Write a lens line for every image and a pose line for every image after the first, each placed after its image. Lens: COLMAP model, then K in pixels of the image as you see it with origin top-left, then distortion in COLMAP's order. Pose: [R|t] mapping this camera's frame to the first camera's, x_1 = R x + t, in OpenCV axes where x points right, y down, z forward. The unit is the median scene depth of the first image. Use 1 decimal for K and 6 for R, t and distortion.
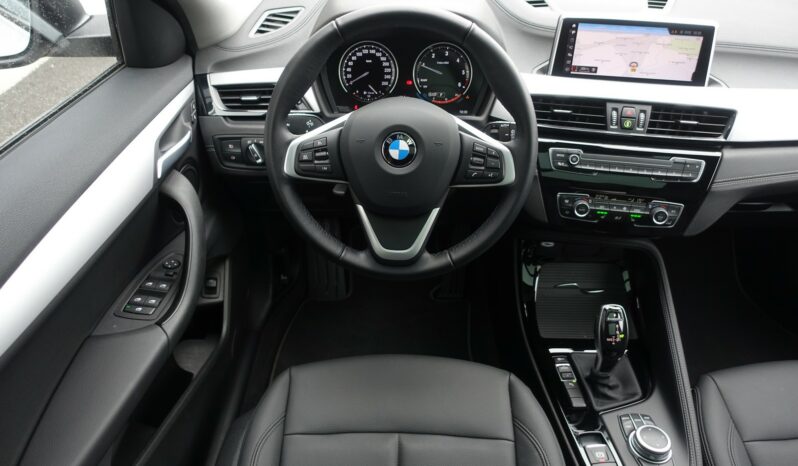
lens RADIAL K [[543.9, 0, 399.0], [0, 543.9, 233.0], [0, 0, 1]] dist [-0.004678, -0.000169]
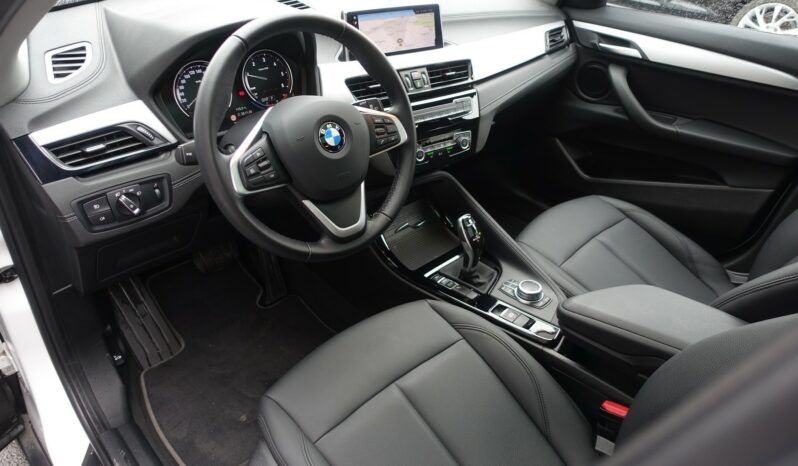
lens RADIAL K [[543.9, 0, 399.0], [0, 543.9, 233.0], [0, 0, 1]] dist [-0.004678, -0.000169]
pose [[0.712788, -0.367909, 0.597140, -0.523312], [0.383558, 0.917262, 0.107301, -0.031482], [-0.587211, 0.152555, 0.794928, 0.045446]]
